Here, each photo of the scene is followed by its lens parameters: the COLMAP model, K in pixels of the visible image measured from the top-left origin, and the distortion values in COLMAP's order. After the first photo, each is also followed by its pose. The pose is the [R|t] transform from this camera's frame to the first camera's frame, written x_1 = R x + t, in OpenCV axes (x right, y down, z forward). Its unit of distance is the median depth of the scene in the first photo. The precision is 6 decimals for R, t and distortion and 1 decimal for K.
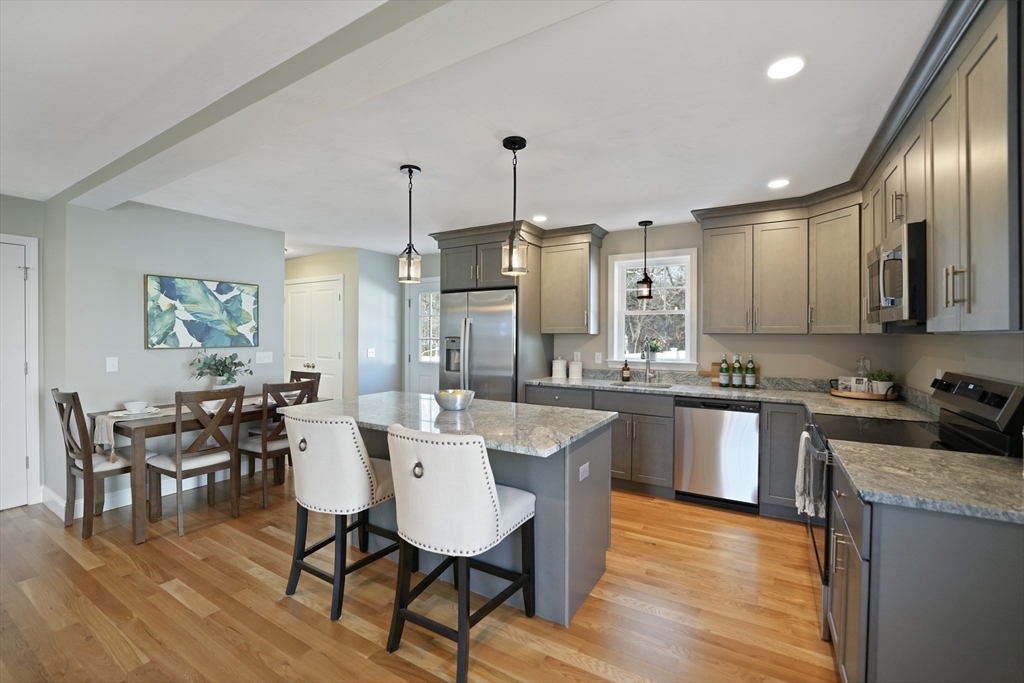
lens RADIAL K [[429.1, 0, 511.7], [0, 429.1, 338.0], [0, 0, 1]] dist [-0.029532, 0.004432]
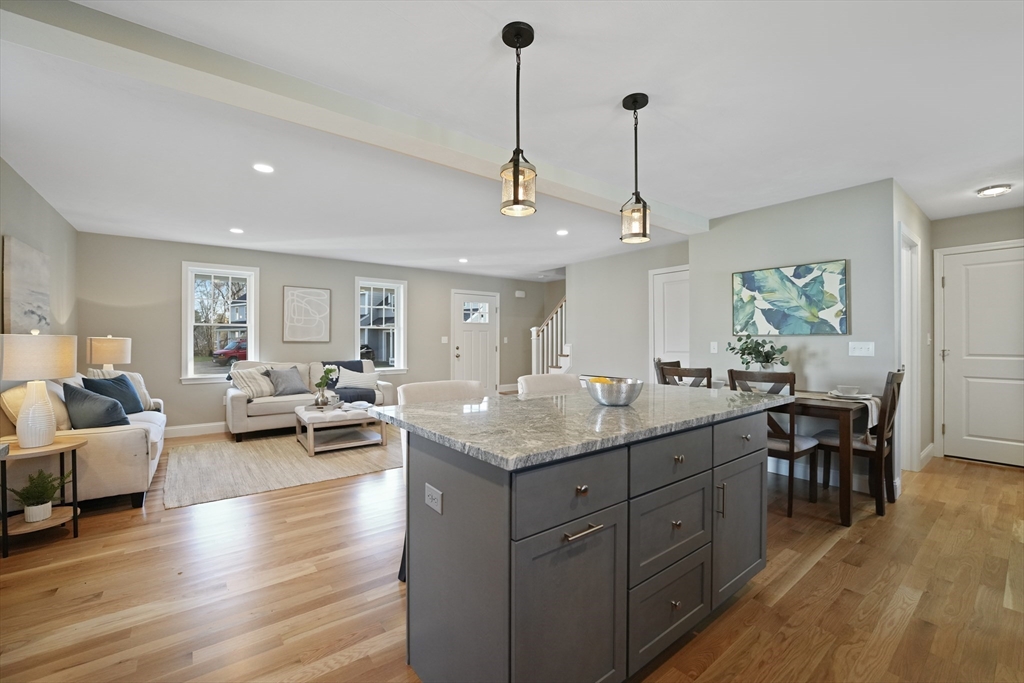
lens RADIAL K [[421.4, 0, 515.6], [0, 421.4, 340.5], [0, 0, 1]] dist [-0.026570, 0.000199]
pose [[-0.359106, -0.005605, -0.933280, 0.413692], [-0.009531, 0.999952, -0.002339, 0.043842], [0.933248, 0.008055, -0.359142, 0.775291]]
